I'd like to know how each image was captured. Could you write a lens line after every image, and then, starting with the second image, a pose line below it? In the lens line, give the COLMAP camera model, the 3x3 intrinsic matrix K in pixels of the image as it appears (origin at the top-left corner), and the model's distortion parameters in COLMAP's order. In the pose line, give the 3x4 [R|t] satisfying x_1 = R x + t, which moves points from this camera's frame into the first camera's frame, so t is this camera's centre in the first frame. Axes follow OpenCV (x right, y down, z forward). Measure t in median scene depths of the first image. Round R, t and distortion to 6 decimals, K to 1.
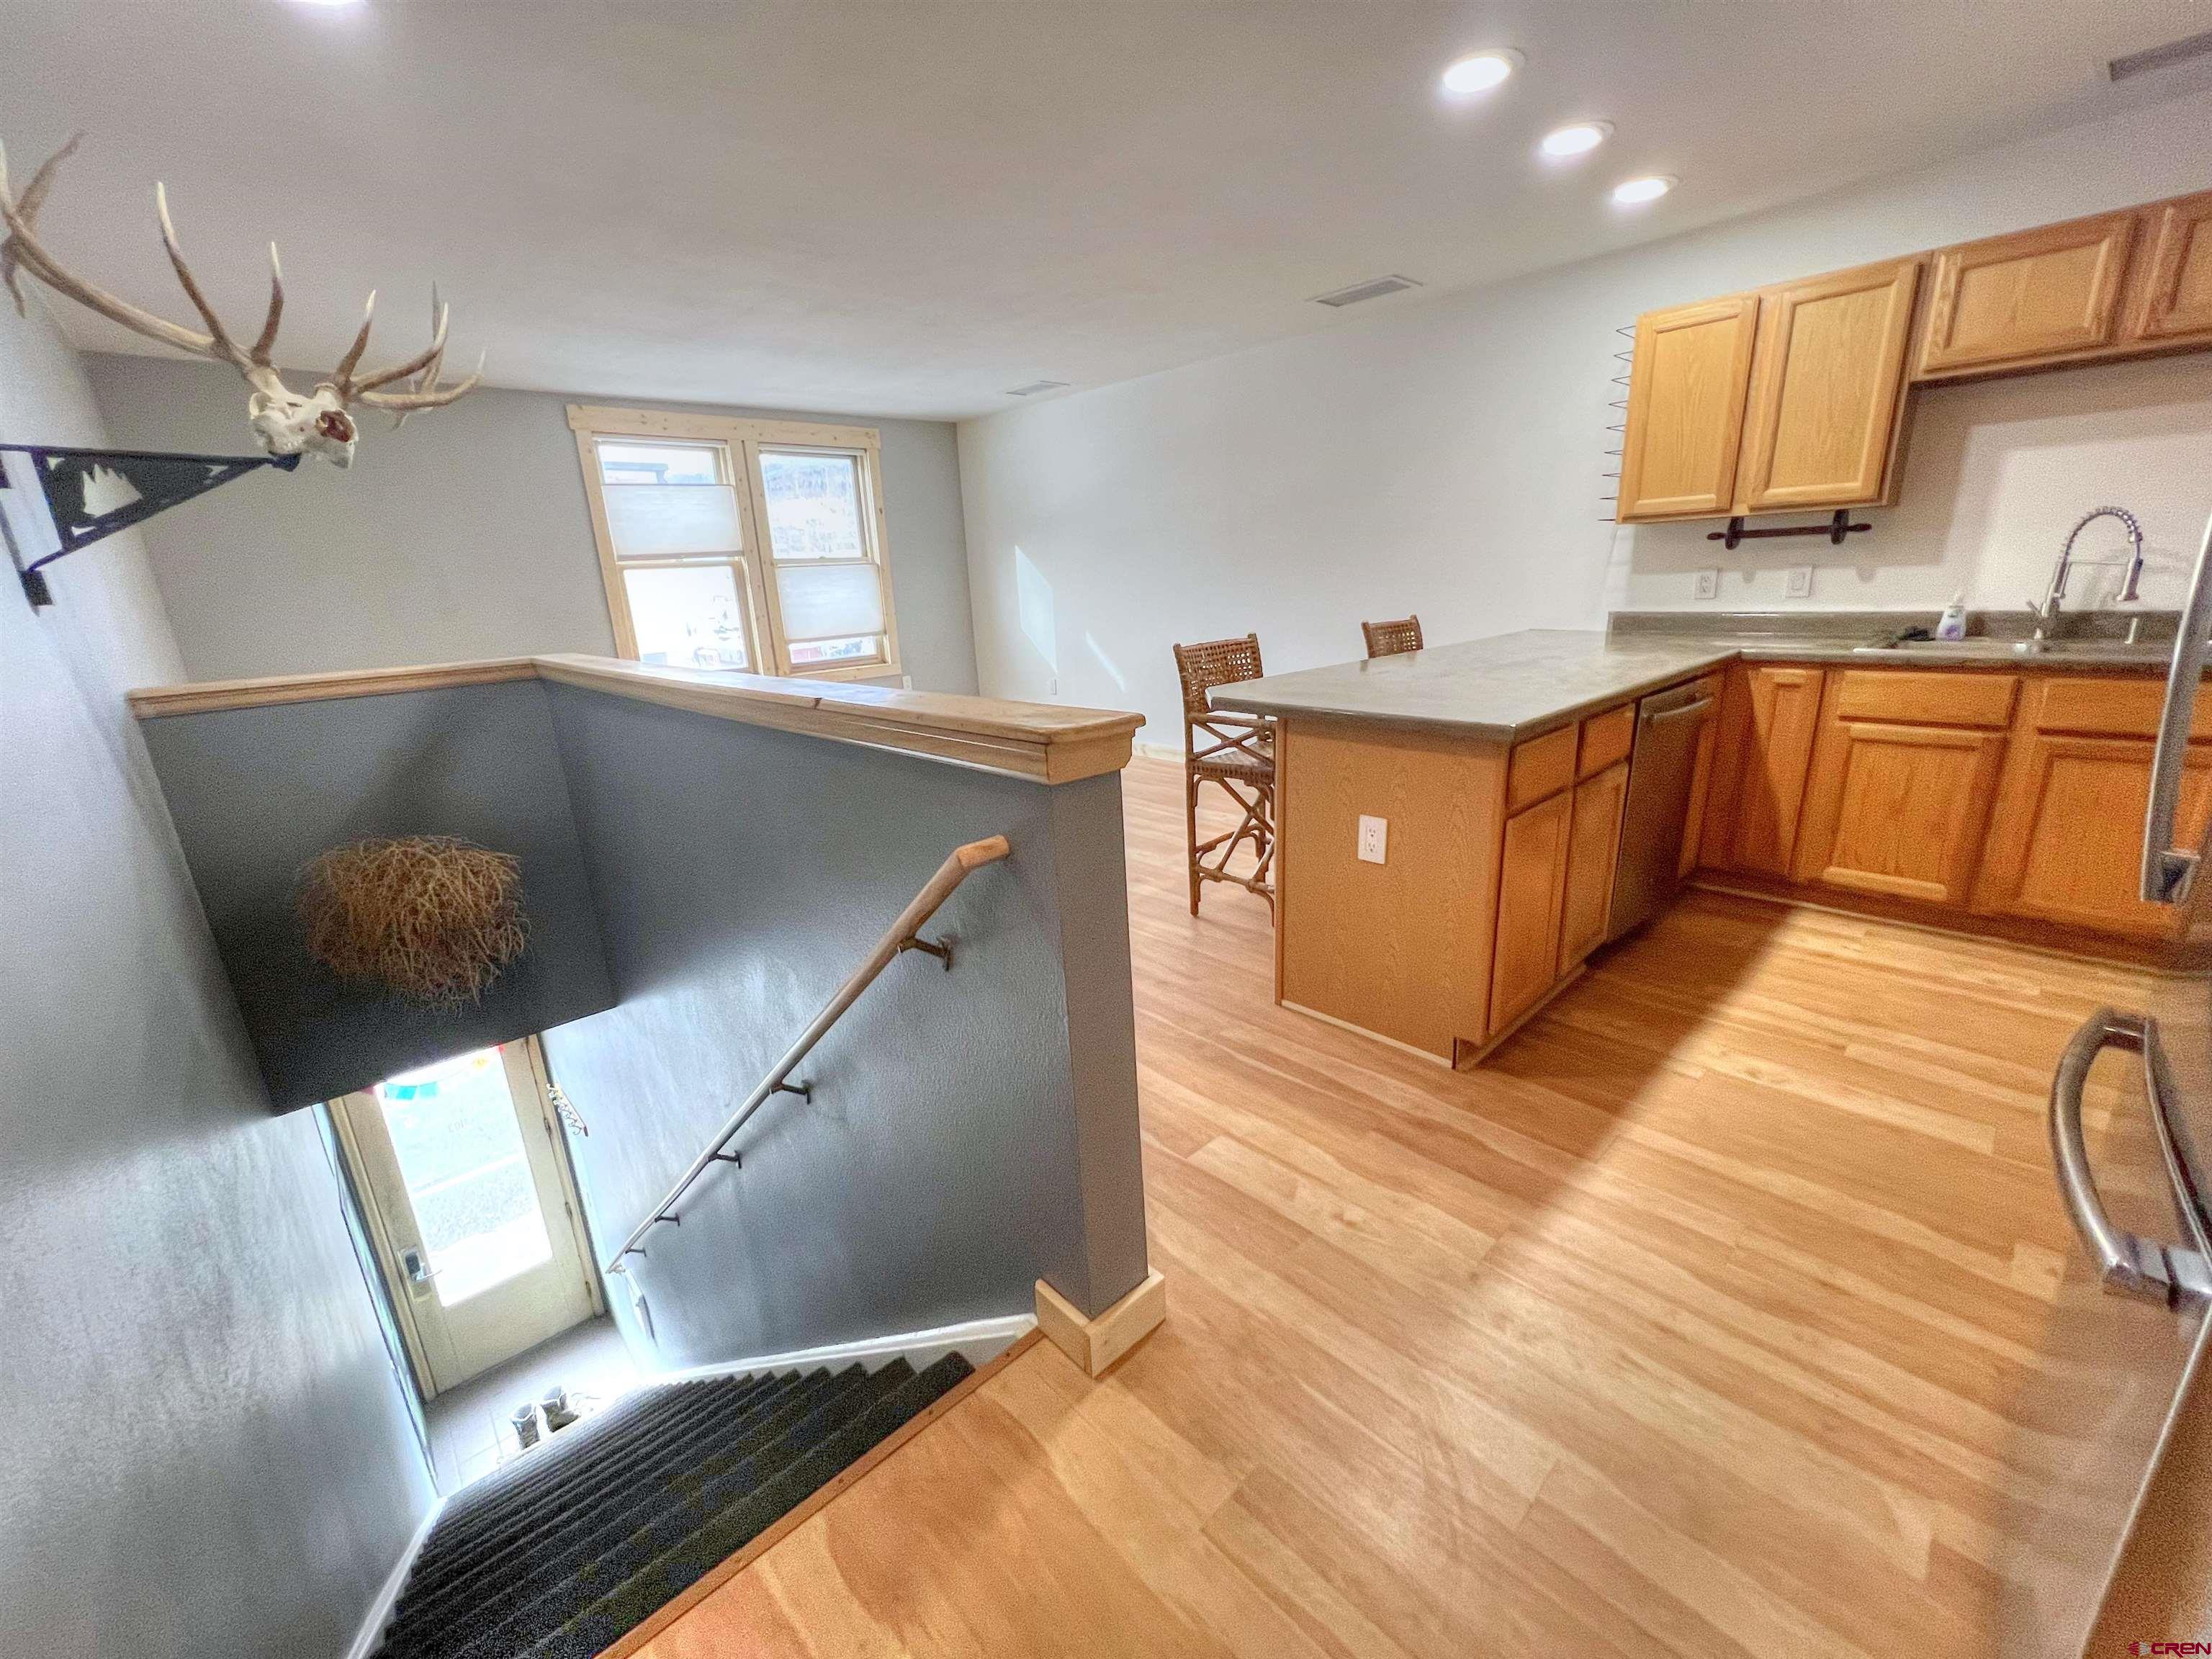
lens RADIAL K [[890.0, 0, 1109.2], [0, 890.0, 823.6], [0, 0, 1]] dist [0.010592, 0.000101]
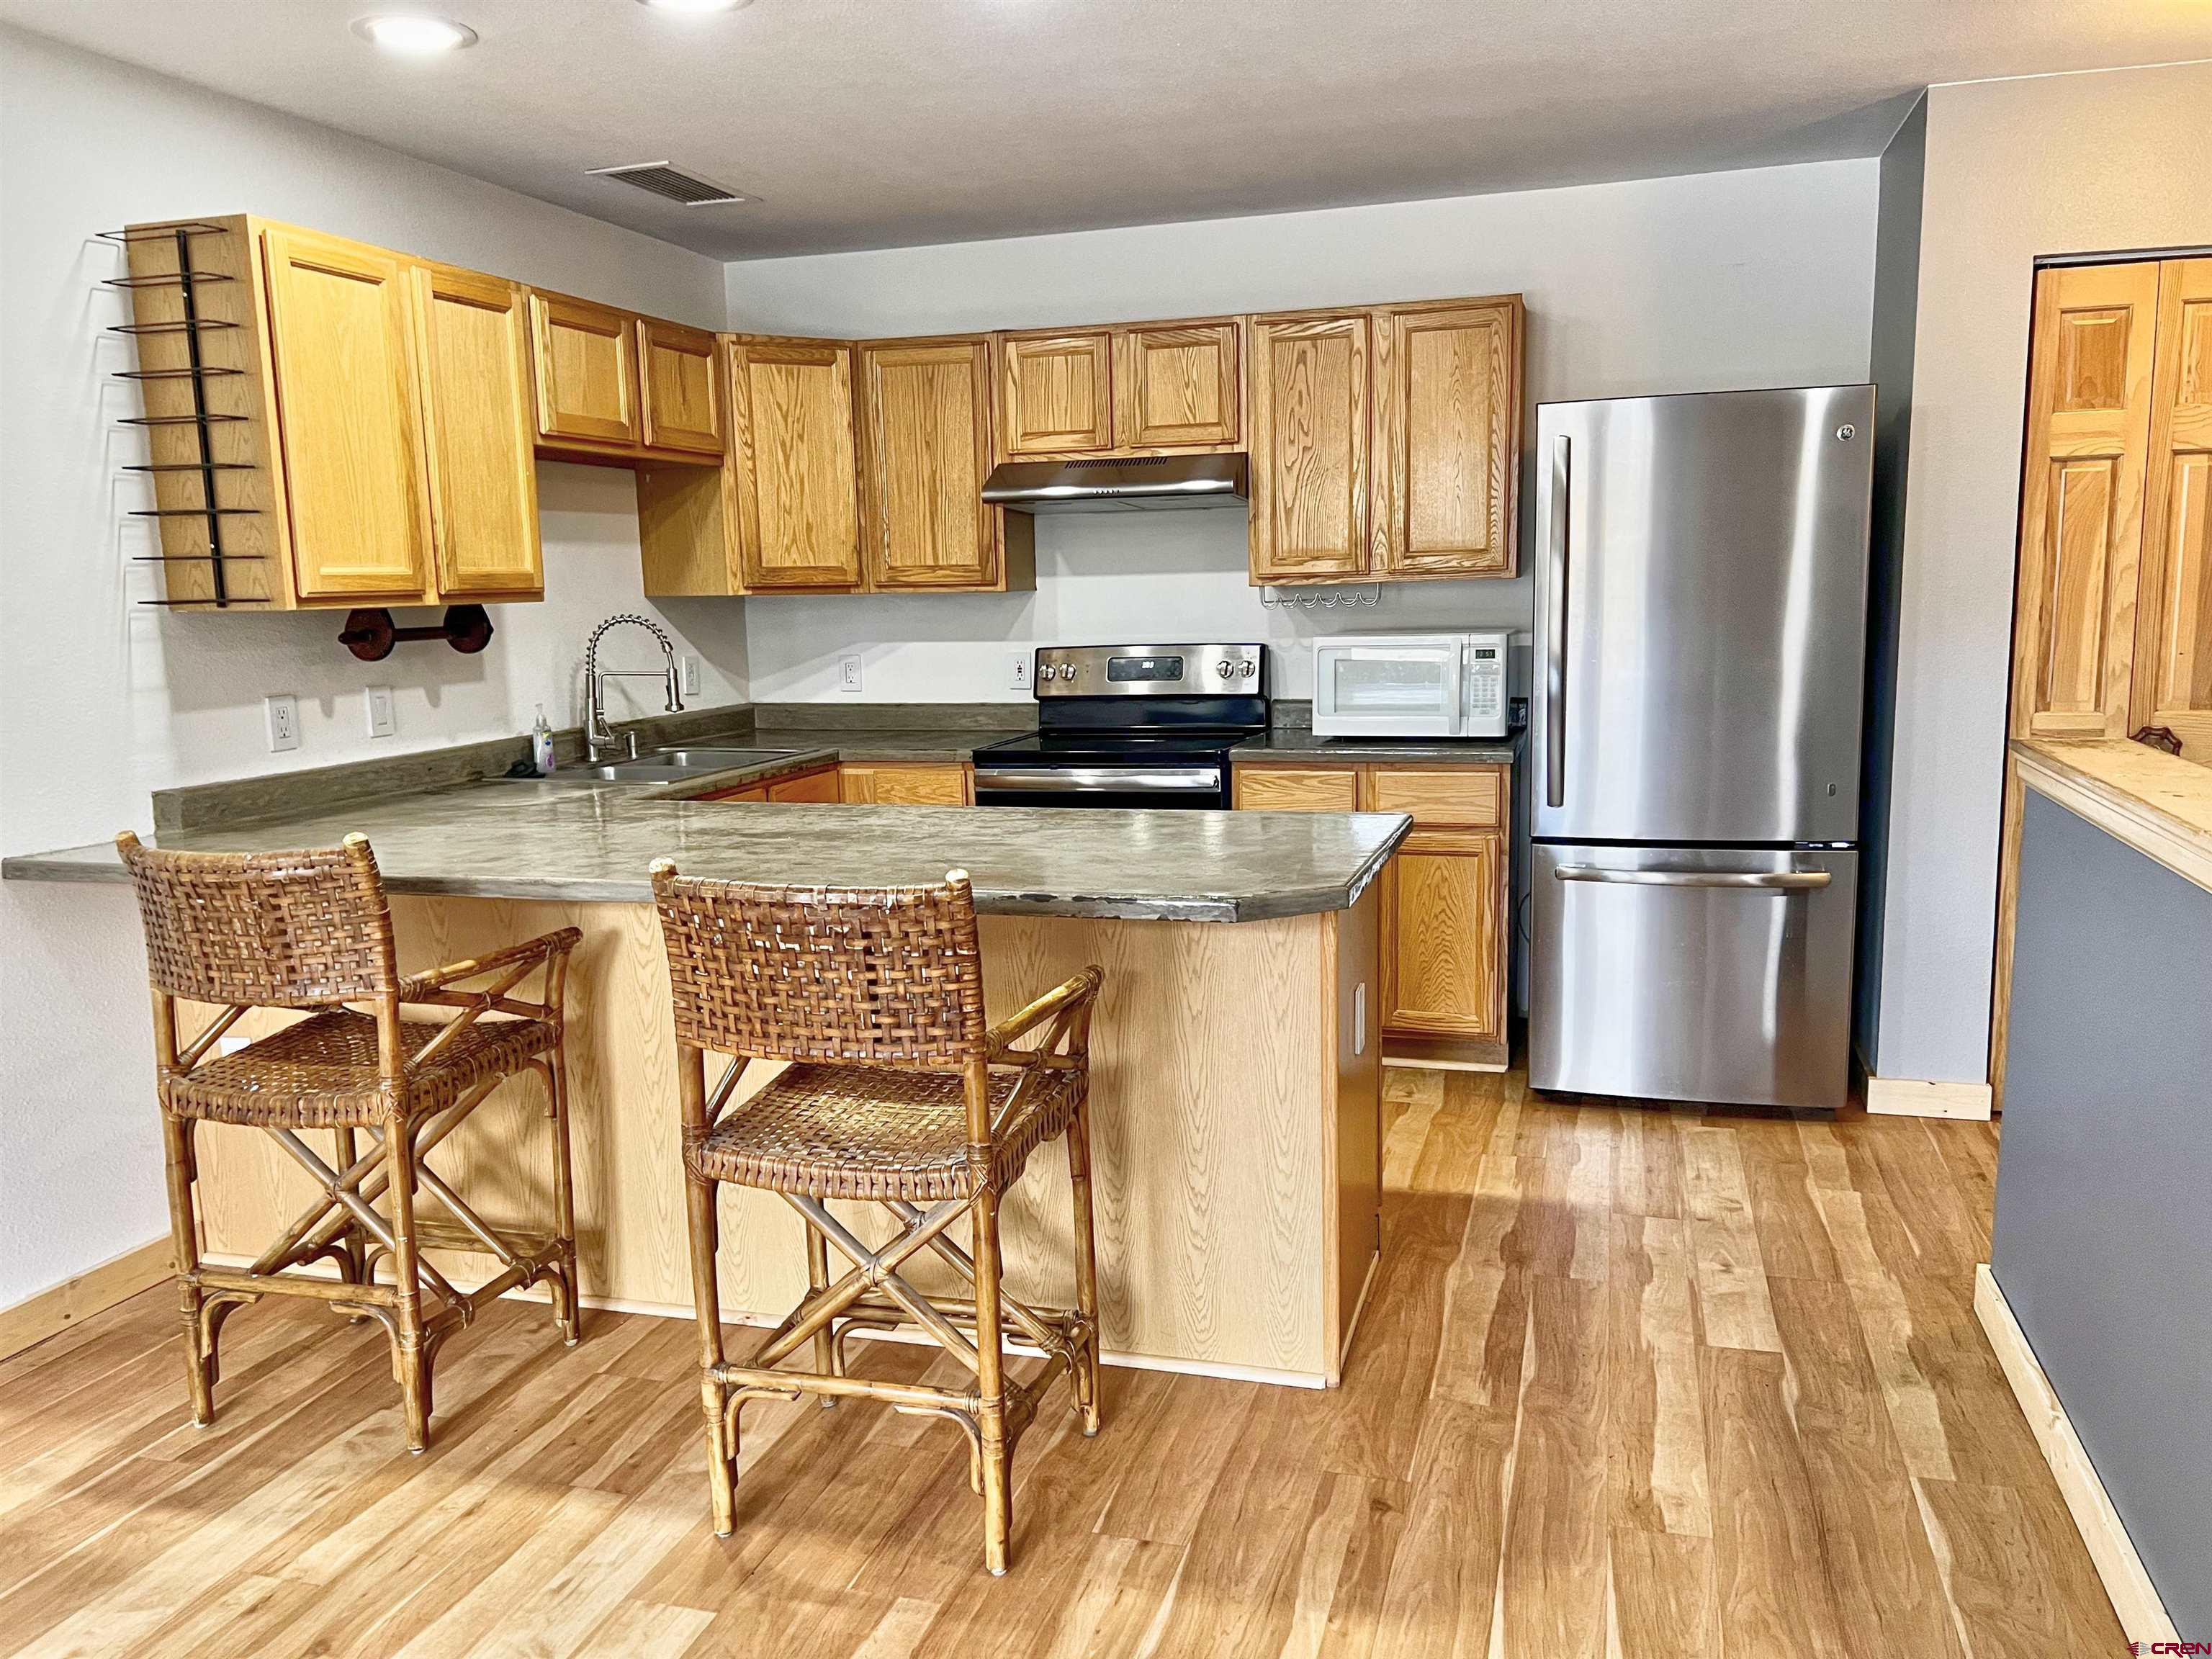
lens RADIAL K [[1699.8, 0, 1114.2], [0, 1699.8, 832.8], [0, 0, 1]] dist [0.015718, 0.005312]
pose [[-0.500456, -0.066191, 0.863228, -0.776803], [0.286882, 0.928063, 0.237482, -0.500623], [-0.816849, 0.366494, -0.445465, 1.750883]]
